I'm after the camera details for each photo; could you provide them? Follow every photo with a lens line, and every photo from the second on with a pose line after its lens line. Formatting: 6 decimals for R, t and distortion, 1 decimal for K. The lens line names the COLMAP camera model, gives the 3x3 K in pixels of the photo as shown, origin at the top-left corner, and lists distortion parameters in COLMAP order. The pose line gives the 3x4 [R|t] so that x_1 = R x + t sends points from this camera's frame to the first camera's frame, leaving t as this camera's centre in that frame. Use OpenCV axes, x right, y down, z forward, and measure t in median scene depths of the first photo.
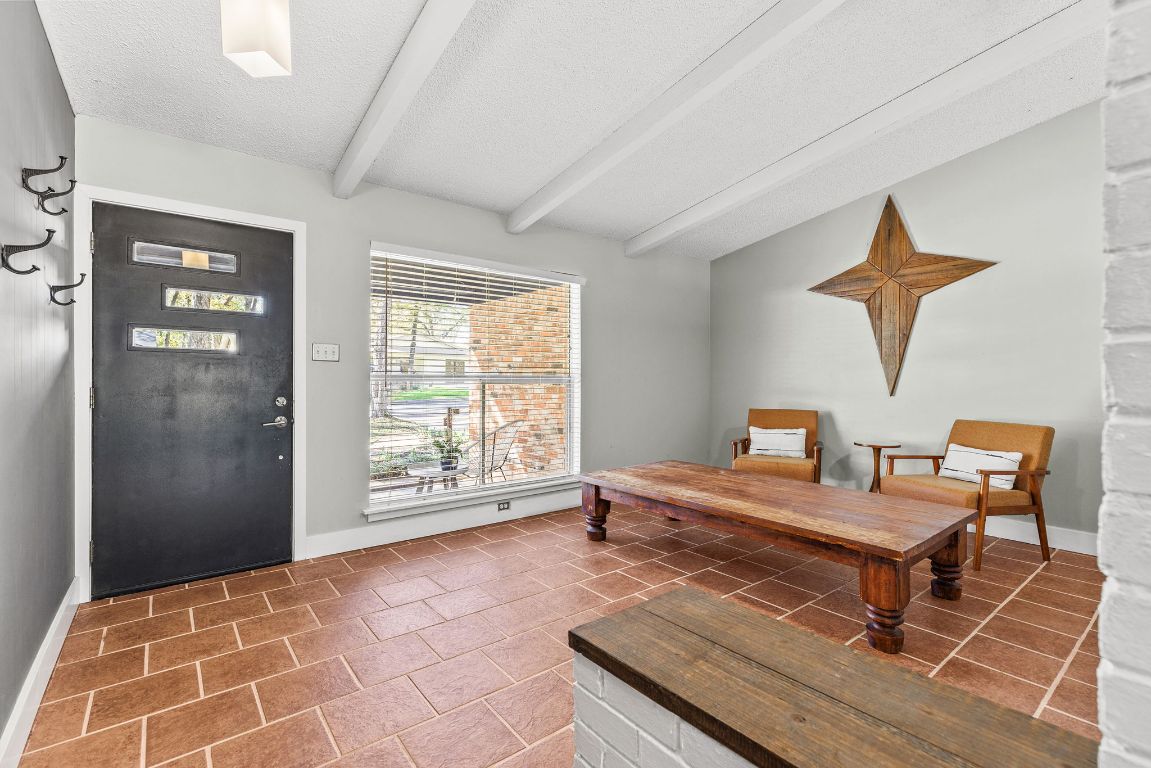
lens RADIAL K [[517.1, 0, 576.4], [0, 517.1, 379.8], [0, 0, 1]] dist [0.004642, -0.000149]
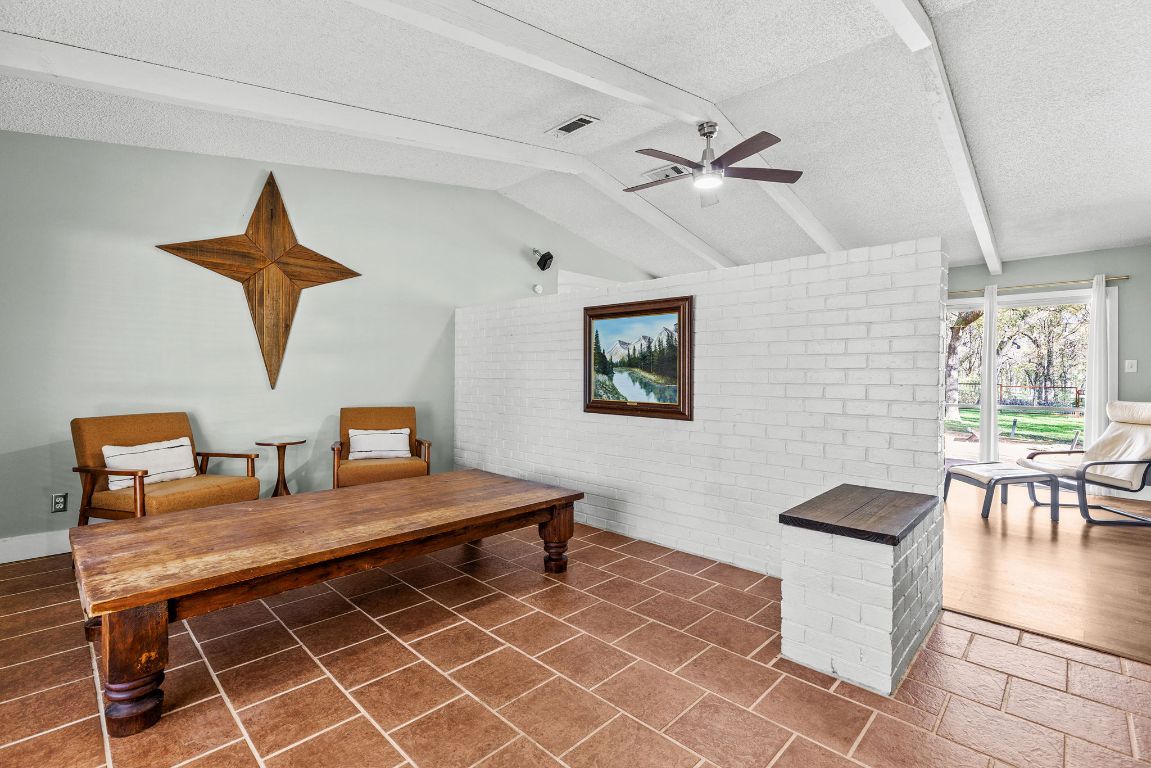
lens RADIAL K [[517.1, 0, 576.4], [0, 517.1, 379.8], [0, 0, 1]] dist [0.004642, -0.000149]
pose [[-0.126846, -0.012406, 0.991845, -0.531429], [-0.008457, 0.999899, 0.011425, -0.001631], [-0.991886, -0.006939, -0.126938, 0.790622]]
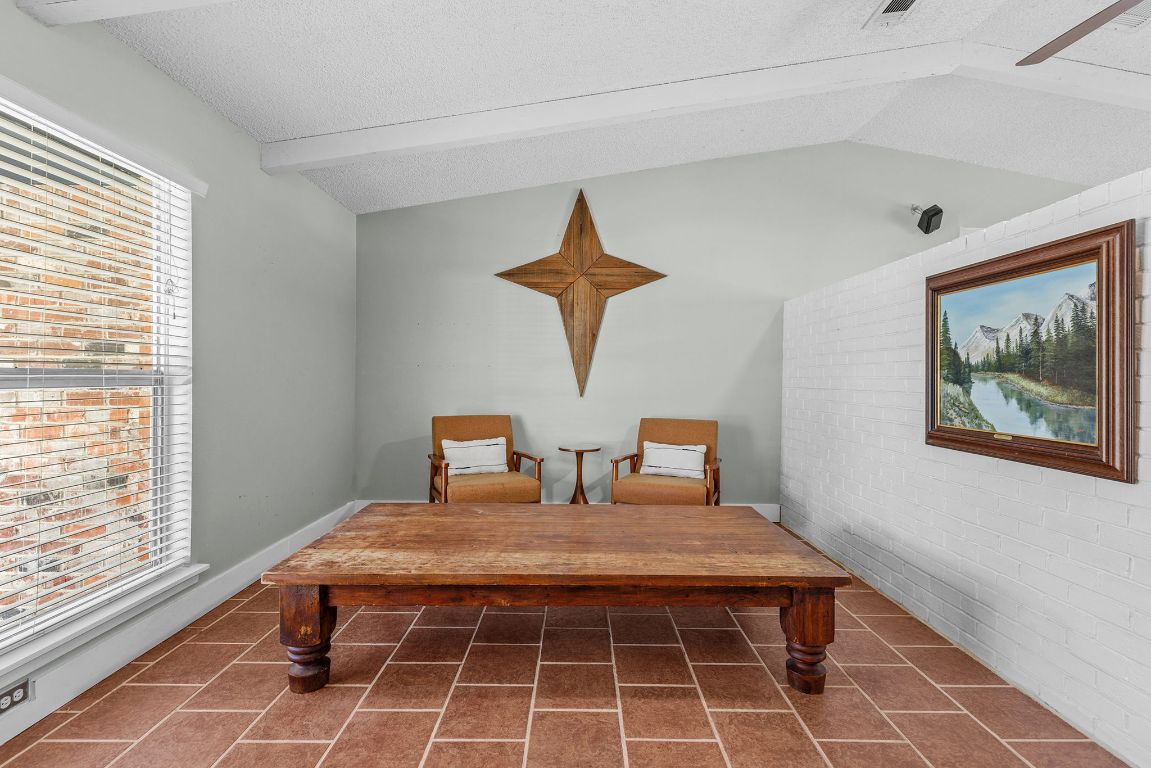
lens RADIAL K [[536.3, 0, 579.6], [0, 536.3, 383.5], [0, 0, 1]] dist [0.003220, 0.000560]
pose [[0.615248, -0.003852, 0.788324, -0.257336], [-0.007092, 0.999921, 0.010421, -0.006185], [-0.788302, -0.012002, 0.615172, 0.526575]]
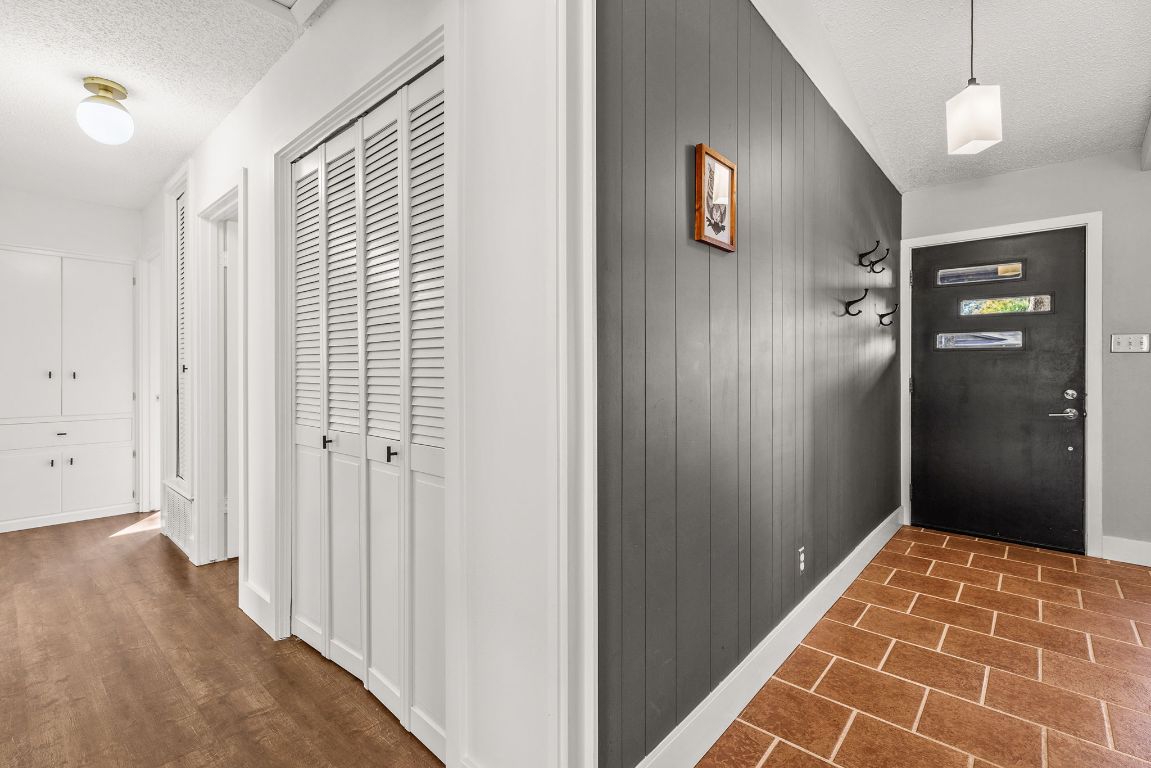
lens RADIAL K [[513.0, 0, 570.2], [0, 513.0, 373.2], [0, 0, 1]] dist [0.000708, -0.000303]
pose [[0.161104, 0.001790, -0.986936, 0.270056], [-0.001496, 0.999998, 0.001569, 0.000570], [0.986936, 0.001223, 0.161107, -0.139153]]
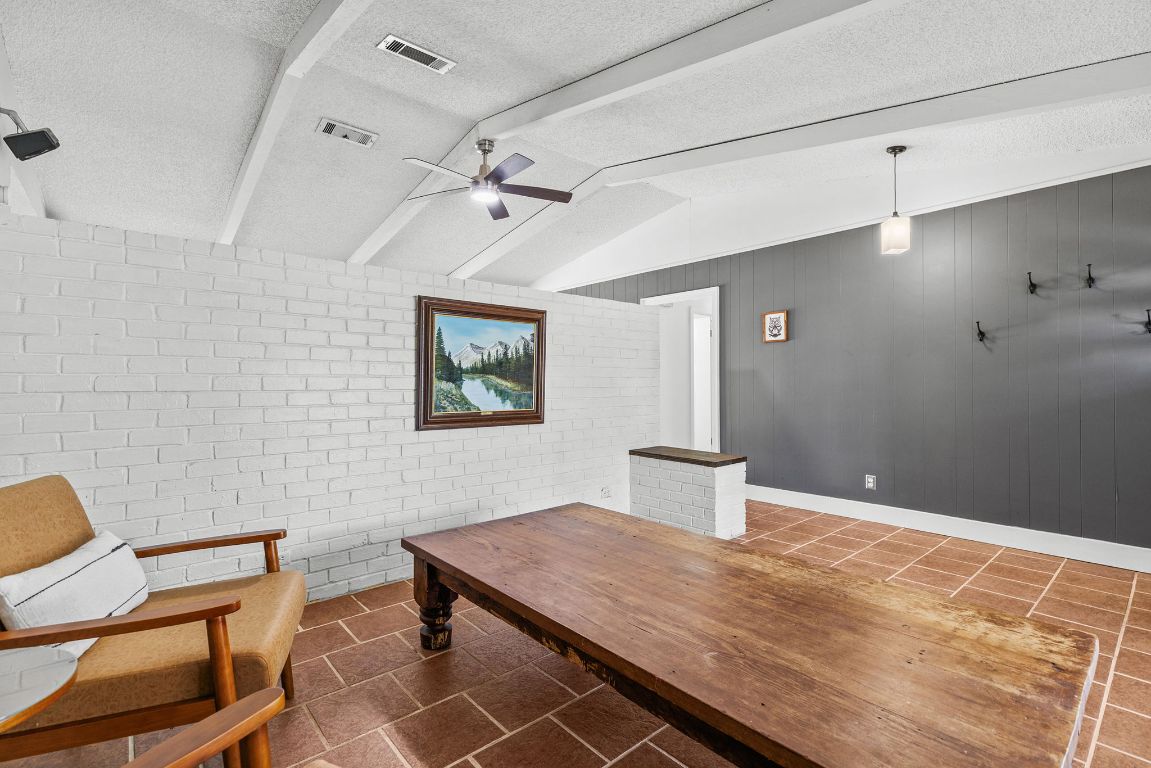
lens RADIAL K [[524.9, 0, 569.9], [0, 524.9, 377.6], [0, 0, 1]] dist [0.003327, 0.000208]
pose [[-0.999310, -0.002909, -0.037034, 0.462353], [-0.002547, 0.999949, -0.009822, 0.000100], [0.037061, -0.009720, -0.999266, 1.605789]]
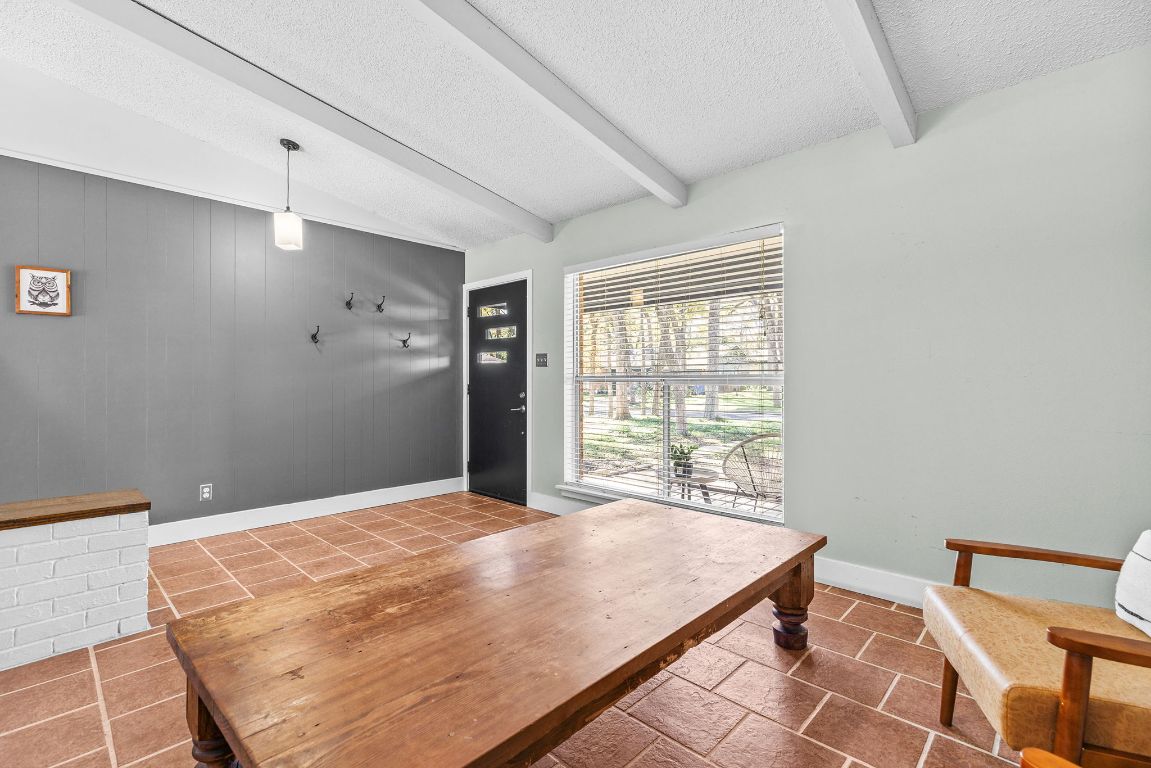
lens RADIAL K [[517.1, 0, 576.4], [0, 517.1, 379.8], [0, 0, 1]] dist [0.004642, -0.000149]
pose [[0.135267, -0.004491, -0.990799, 0.911138], [-0.001491, 0.999988, -0.004736, 0.004774], [0.990808, 0.002118, 0.135259, 0.949096]]
